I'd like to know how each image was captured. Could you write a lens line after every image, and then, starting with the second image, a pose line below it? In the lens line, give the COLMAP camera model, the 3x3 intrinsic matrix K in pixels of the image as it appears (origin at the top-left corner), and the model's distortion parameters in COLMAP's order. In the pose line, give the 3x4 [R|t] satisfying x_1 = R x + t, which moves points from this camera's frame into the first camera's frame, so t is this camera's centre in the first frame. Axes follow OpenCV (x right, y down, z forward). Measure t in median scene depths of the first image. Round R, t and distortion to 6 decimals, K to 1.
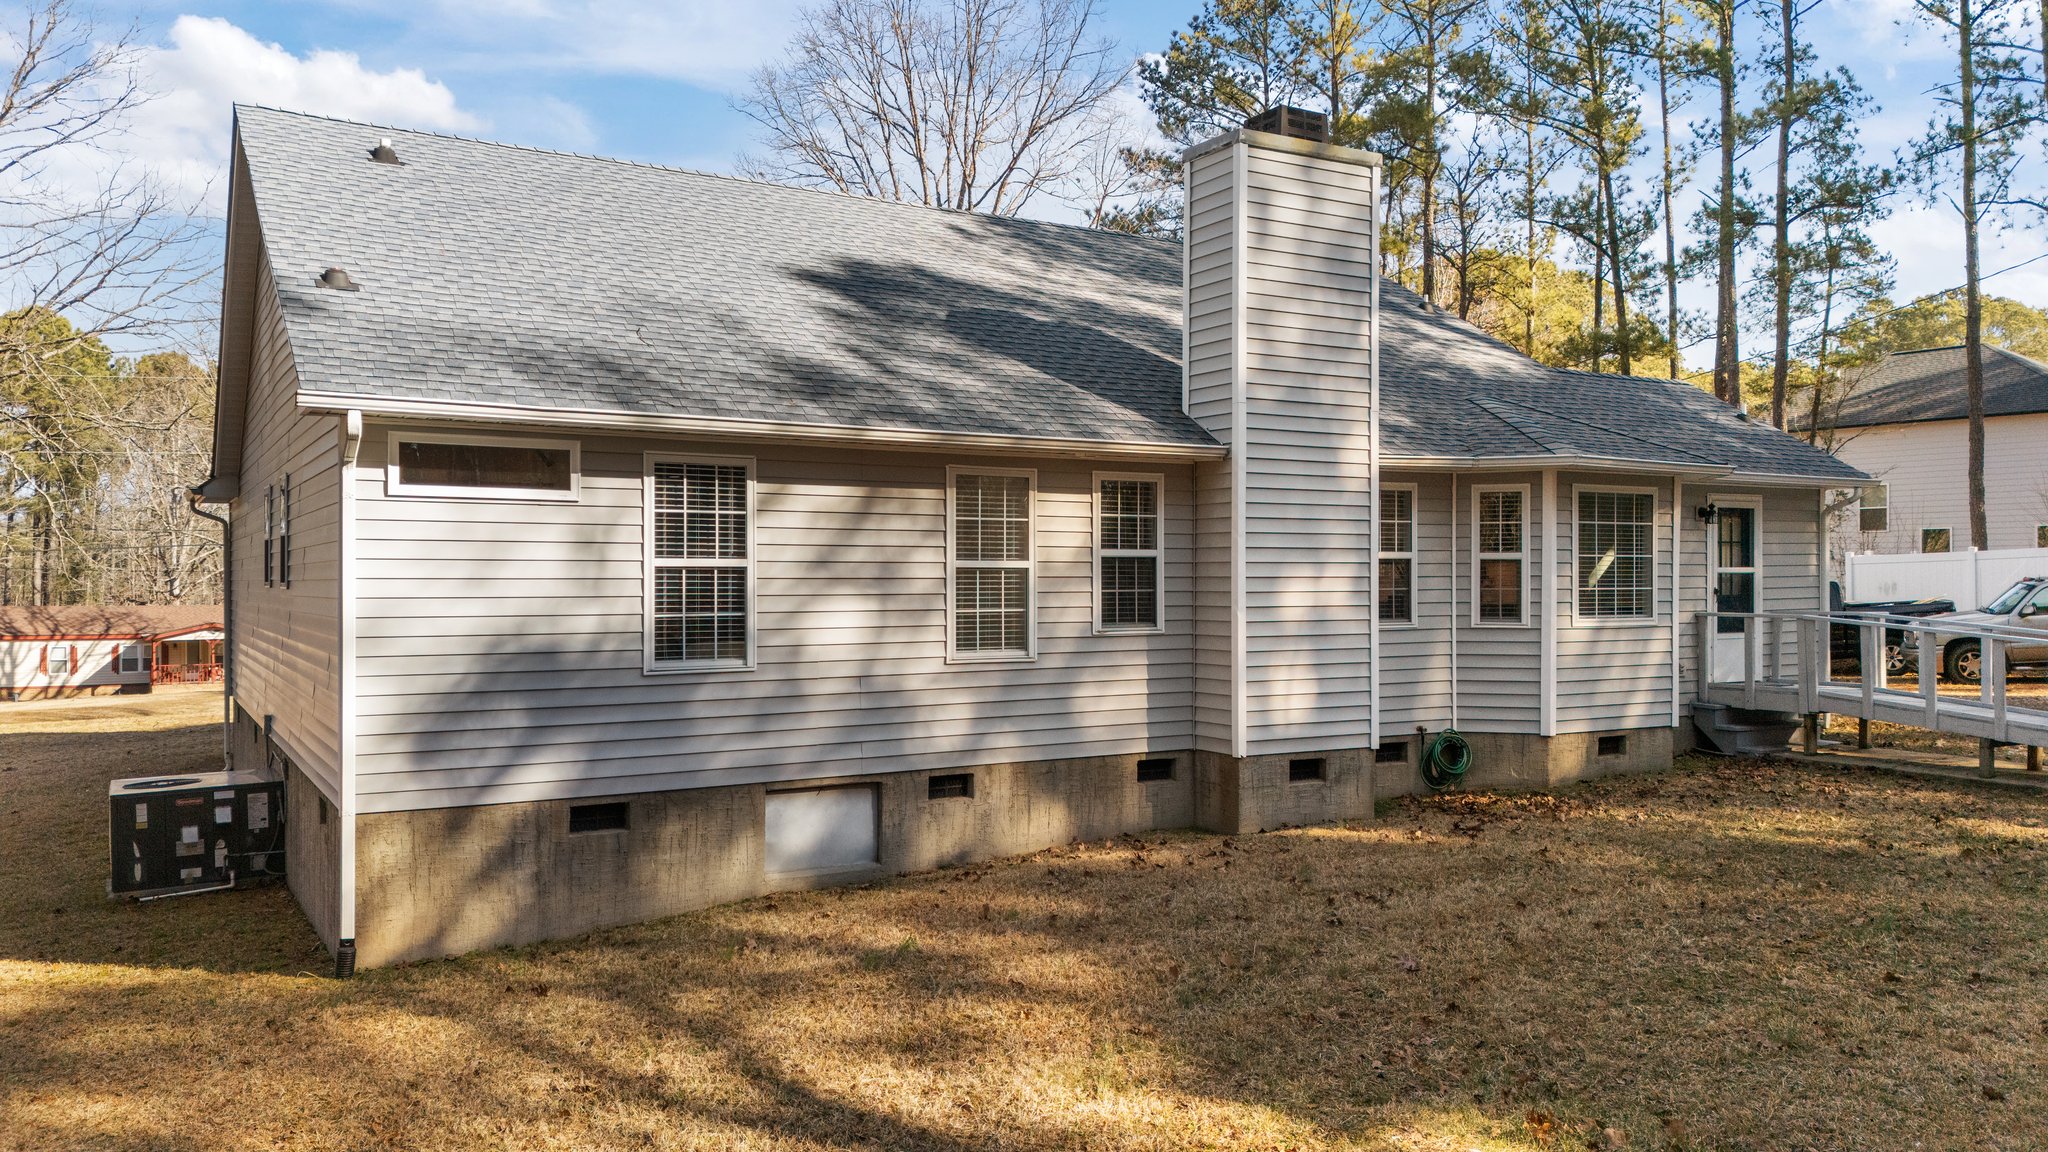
lens RADIAL K [[1504.0, 0, 1022.7], [0, 1504.0, 590.4], [0, 0, 1]] dist [0.051870, -0.021670]
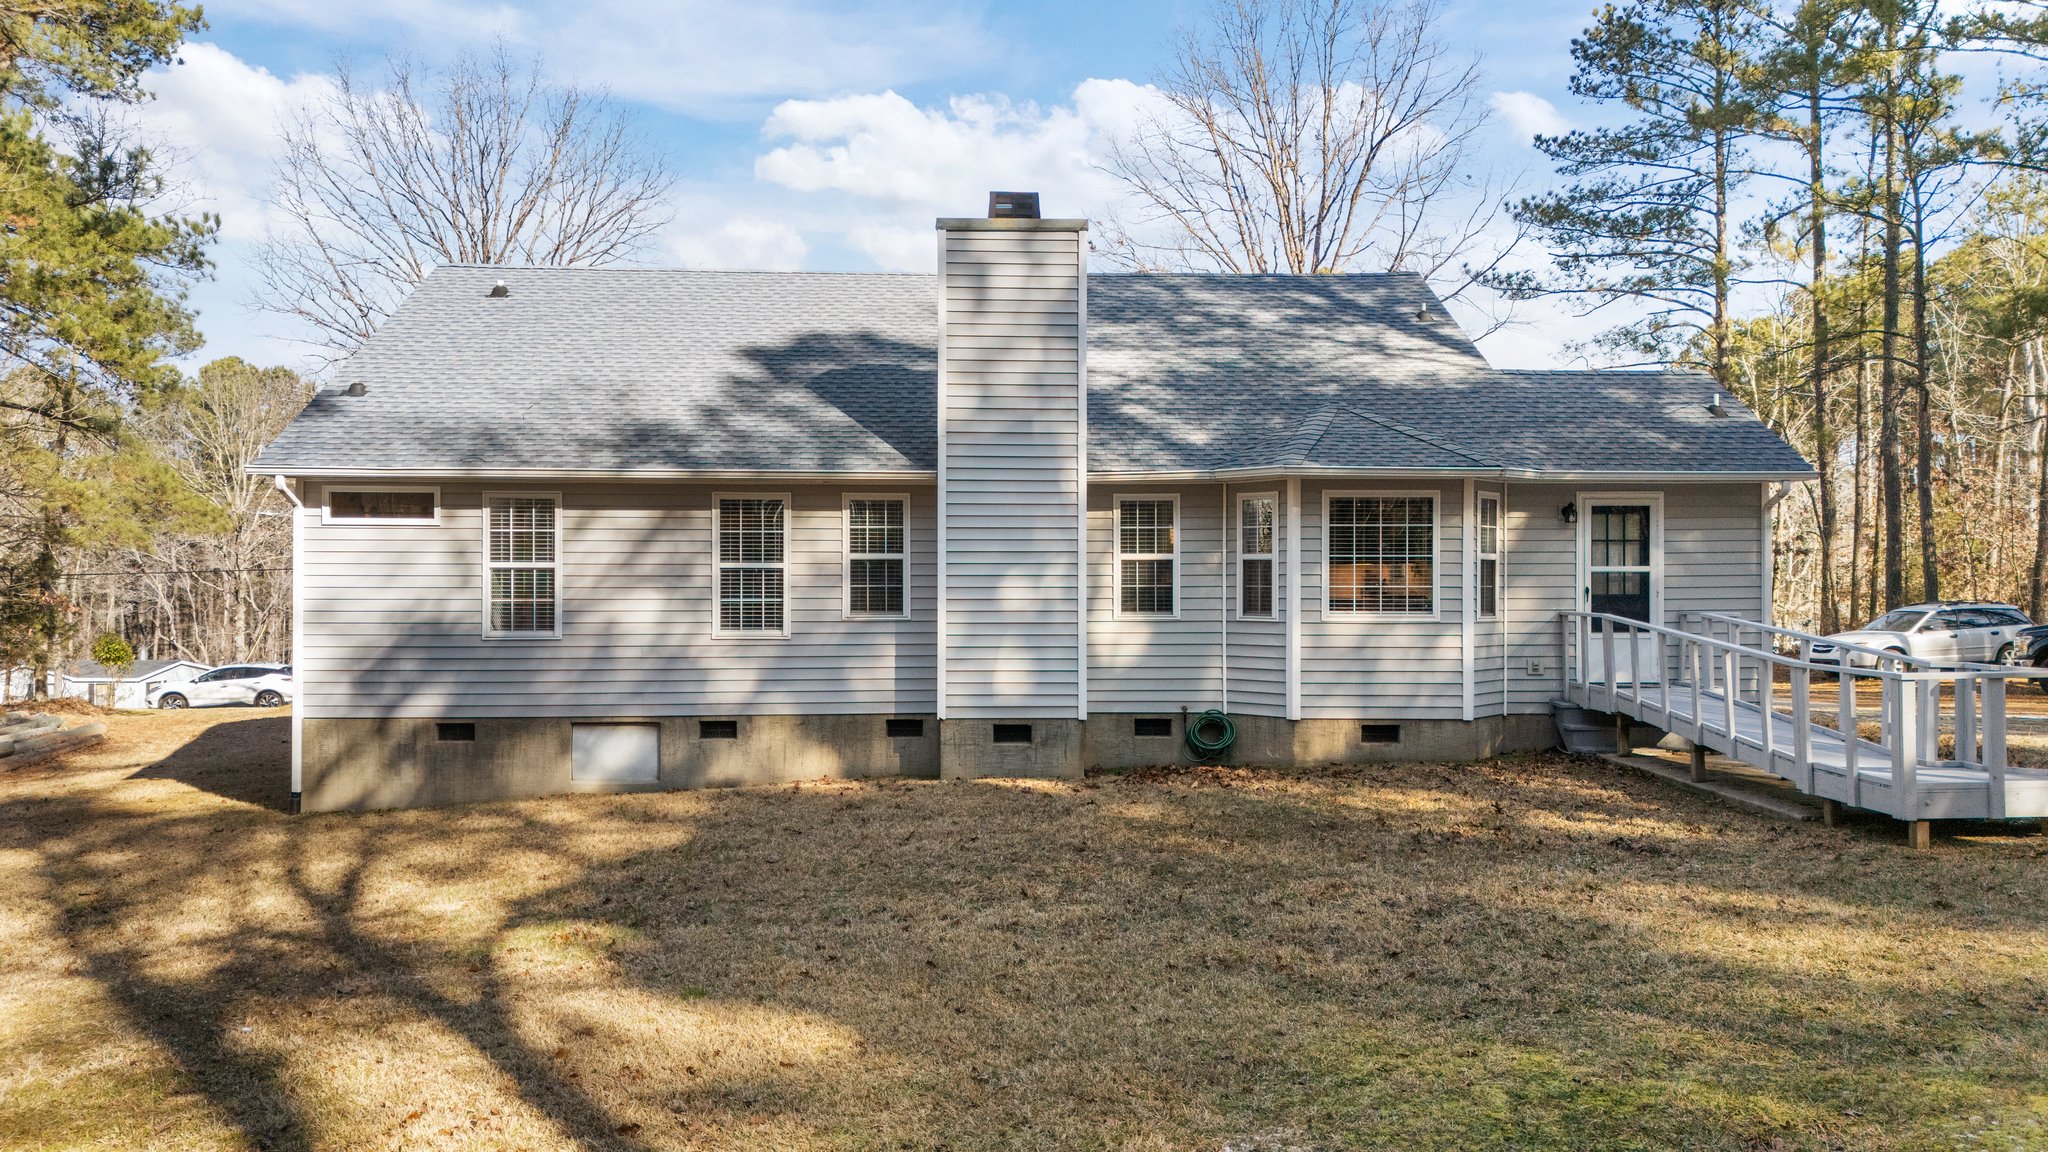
lens RADIAL K [[1552.9, 0, 1026.8], [0, 1552.9, 578.4], [0, 0, 1]] dist [0.081352, -0.000611]
pose [[0.877275, 0.000407, -0.479988, 0.815509], [-0.005856, 0.999934, -0.009854, 0.006216], [0.479952, 0.011455, 0.877220, -0.100710]]
